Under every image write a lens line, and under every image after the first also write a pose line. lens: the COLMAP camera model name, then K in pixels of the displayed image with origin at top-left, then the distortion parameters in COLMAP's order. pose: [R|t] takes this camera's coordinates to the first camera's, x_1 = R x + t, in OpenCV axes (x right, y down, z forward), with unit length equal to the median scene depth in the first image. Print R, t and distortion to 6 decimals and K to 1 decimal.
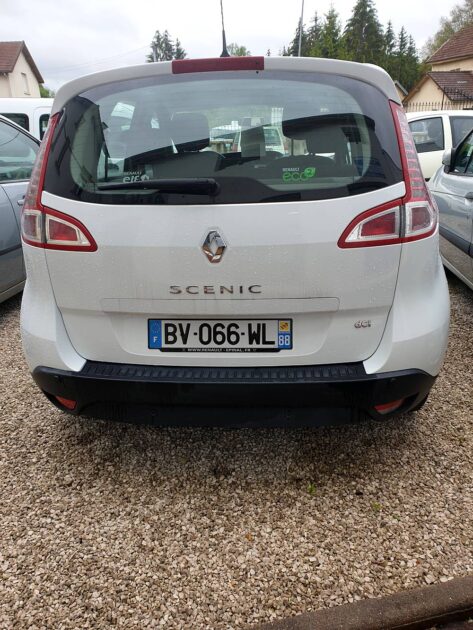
lens RADIAL K [[528.3, 0, 236.5], [0, 528.3, 315.0], [0, 0, 1]] dist [0.075227, -0.080194]
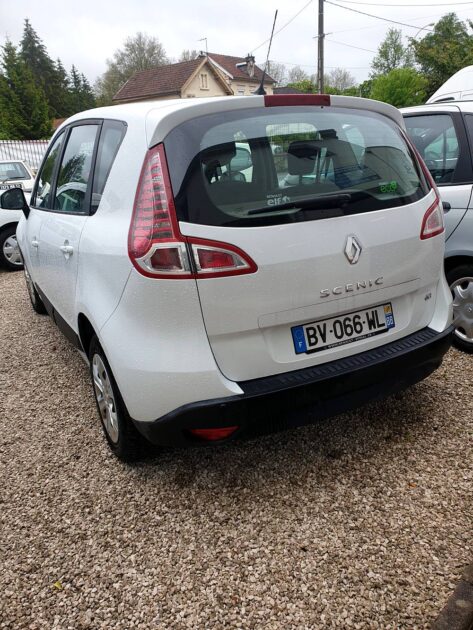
lens RADIAL K [[528.3, 0, 236.5], [0, 528.3, 315.0], [0, 0, 1]] dist [0.075227, -0.080194]
pose [[0.815861, -0.186603, 0.547311, -0.856038], [0.216878, 0.976152, 0.009521, -0.053102], [-0.536036, 0.110932, 0.836875, 0.153490]]
